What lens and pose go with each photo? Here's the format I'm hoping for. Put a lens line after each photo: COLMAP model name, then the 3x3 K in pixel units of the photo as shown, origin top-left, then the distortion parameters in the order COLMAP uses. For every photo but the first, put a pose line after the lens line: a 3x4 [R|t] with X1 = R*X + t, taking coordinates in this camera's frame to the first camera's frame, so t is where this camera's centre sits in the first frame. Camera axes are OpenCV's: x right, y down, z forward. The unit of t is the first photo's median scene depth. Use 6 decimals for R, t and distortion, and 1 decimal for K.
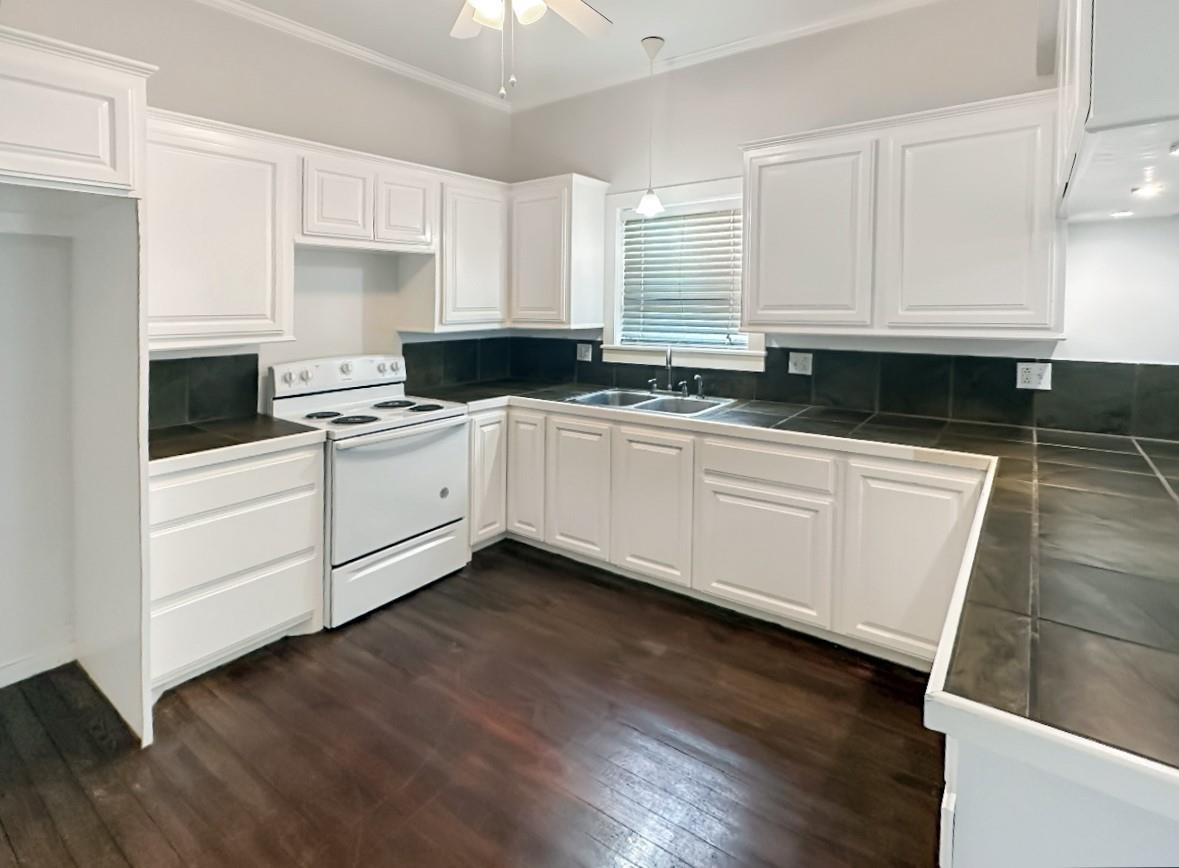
lens RADIAL K [[584.5, 0, 589.5], [0, 584.5, 434.0], [0, 0, 1]] dist [0.022222, -0.009881]
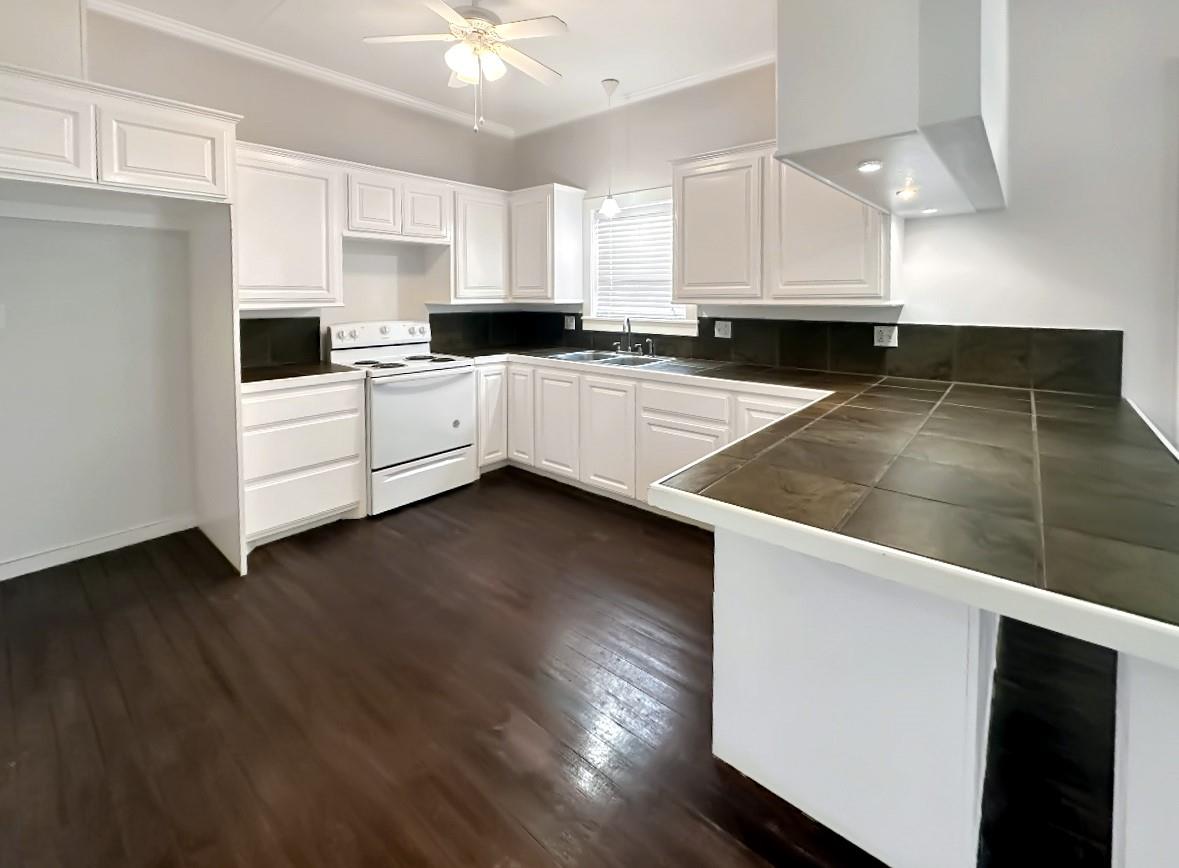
lens RADIAL K [[501.0, 0, 588.9], [0, 501.0, 423.8], [0, 0, 1]] dist [0.015367, 0.000362]
pose [[0.997855, 0.019616, -0.062456, 0.137932], [-0.017599, 0.999311, 0.032686, 0.060244], [0.063055, -0.031517, 0.997512, -0.145332]]
